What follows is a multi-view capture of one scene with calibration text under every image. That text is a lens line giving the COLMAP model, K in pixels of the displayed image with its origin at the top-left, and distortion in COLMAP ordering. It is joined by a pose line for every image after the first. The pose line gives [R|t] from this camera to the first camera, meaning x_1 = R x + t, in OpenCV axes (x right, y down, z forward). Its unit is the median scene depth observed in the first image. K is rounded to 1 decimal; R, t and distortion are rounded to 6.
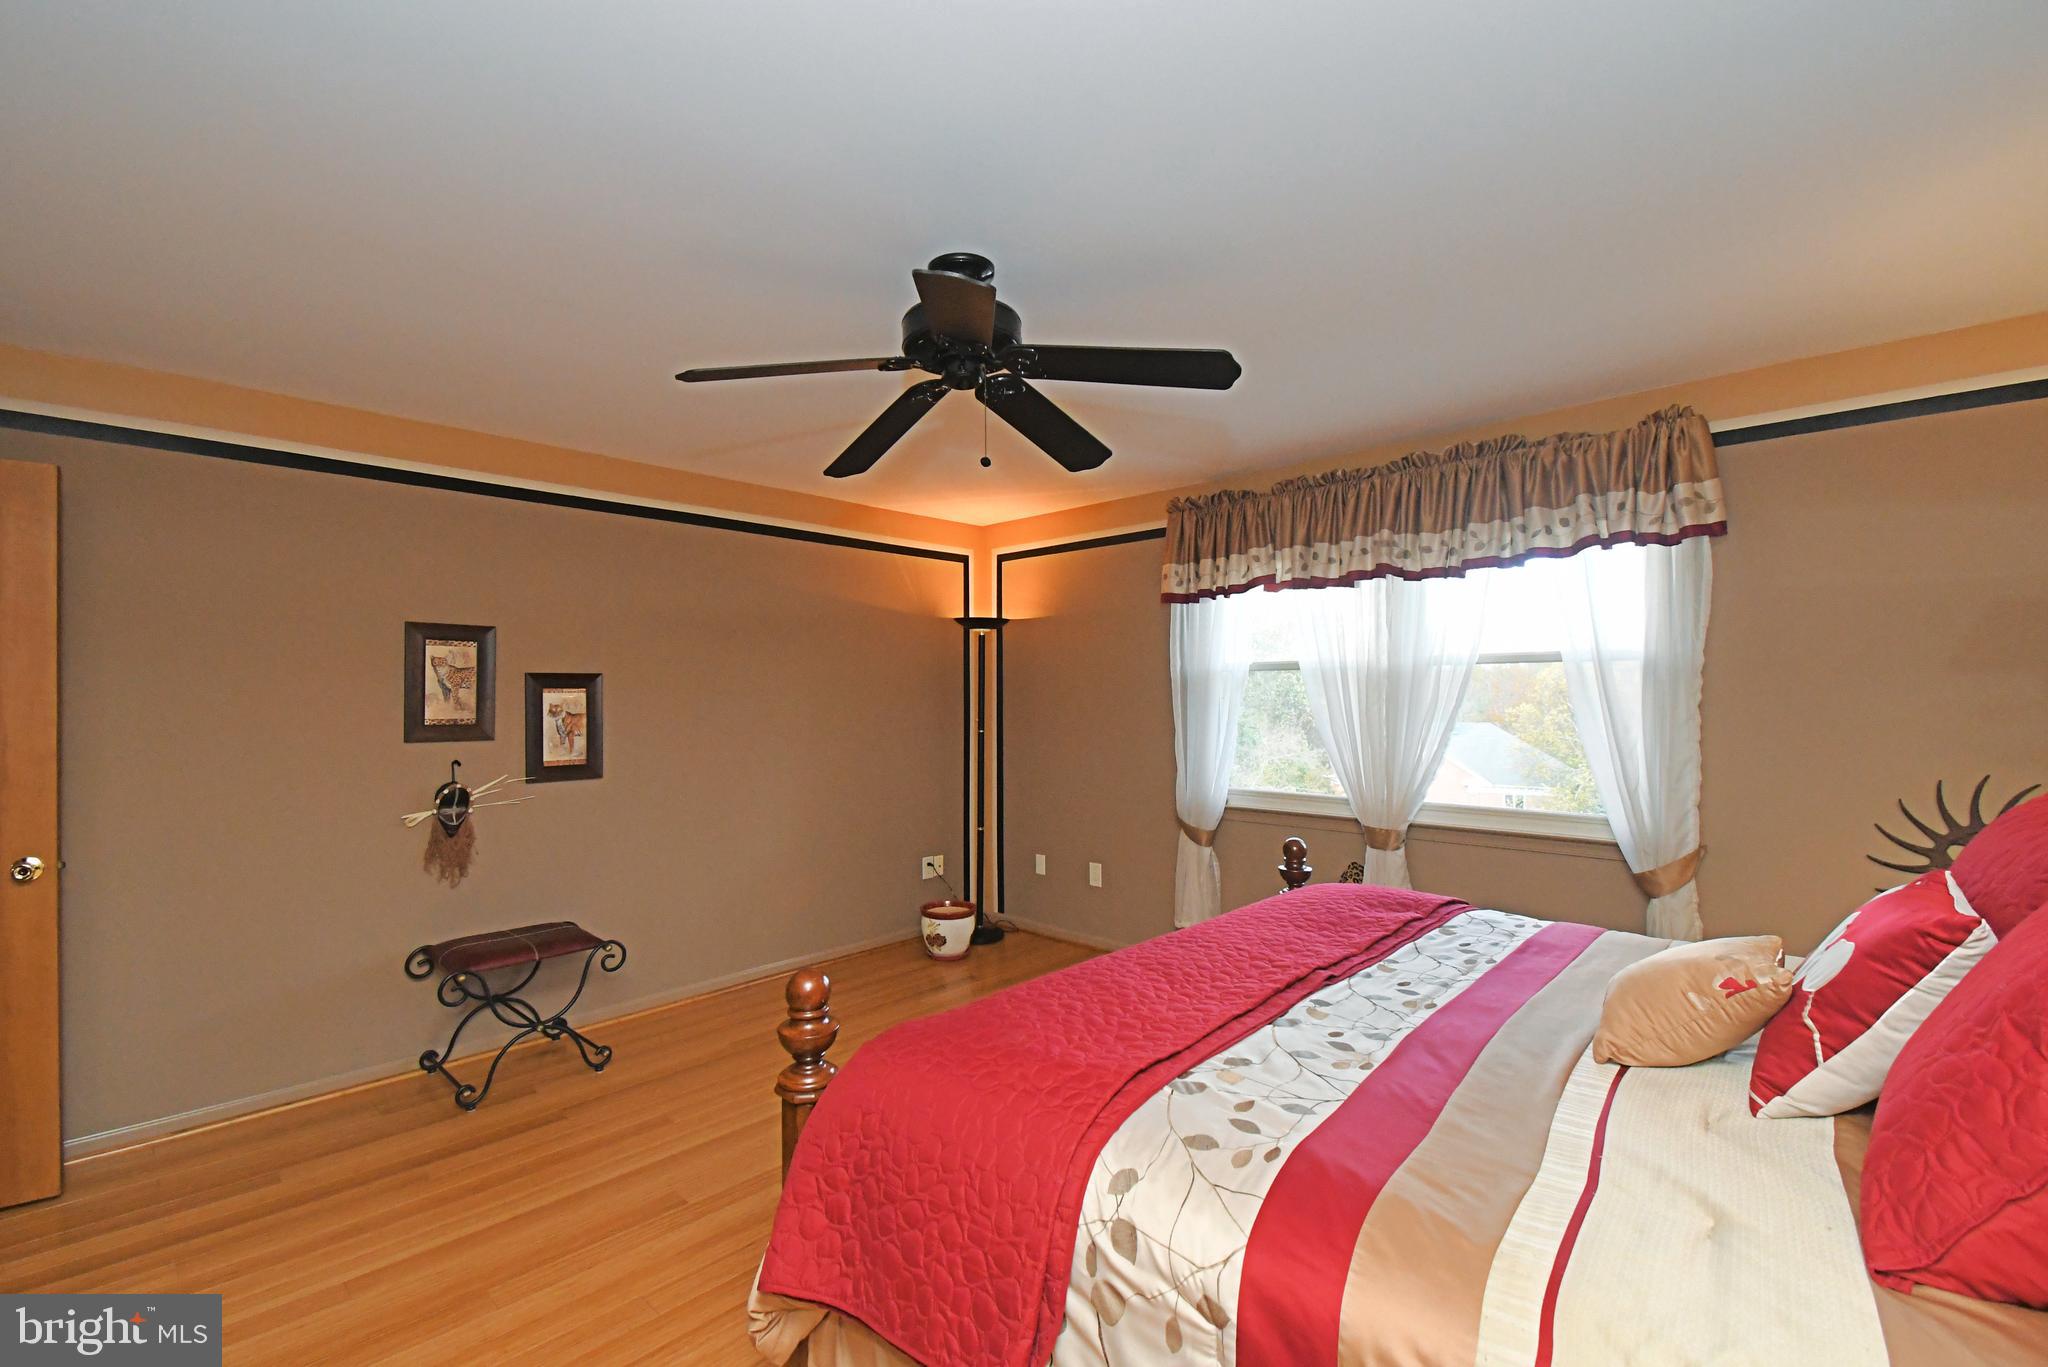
lens RADIAL K [[864.7, 0, 1038.0], [0, 864.7, 692.0], [0, 0, 1]] dist [0.002090, -0.000321]
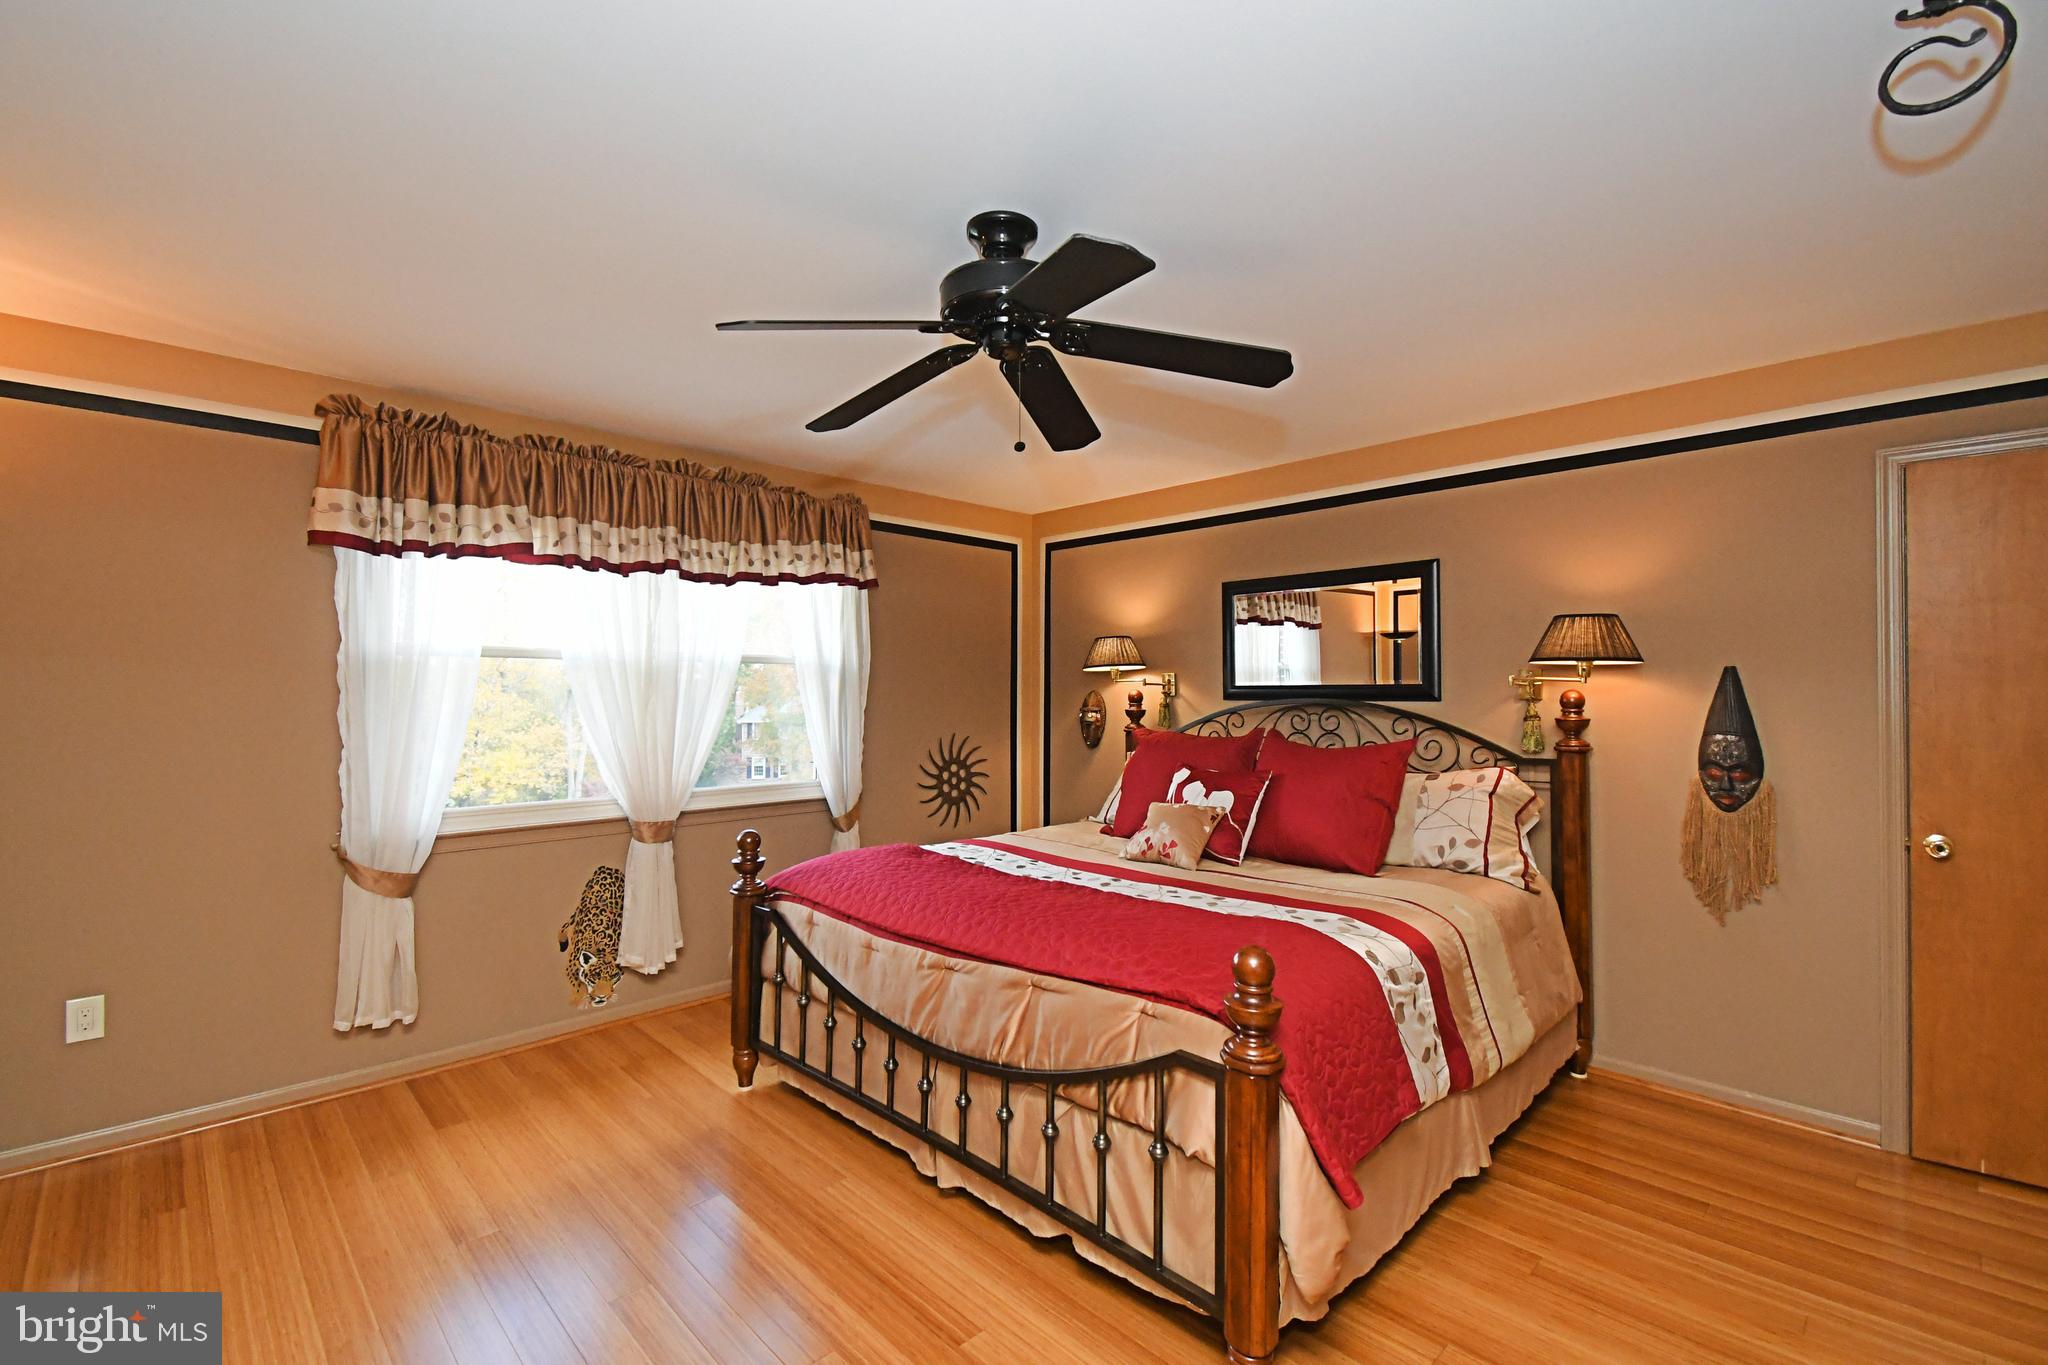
lens RADIAL K [[864.7, 0, 1037.3], [0, 864.7, 686.0], [0, 0, 1]] dist [0.002090, -0.000321]
pose [[0.039479, 0.012006, 0.999148, -0.597508], [-0.008615, 0.999895, -0.011675, 0.008110], [-0.999183, -0.008146, 0.039578, 0.523914]]
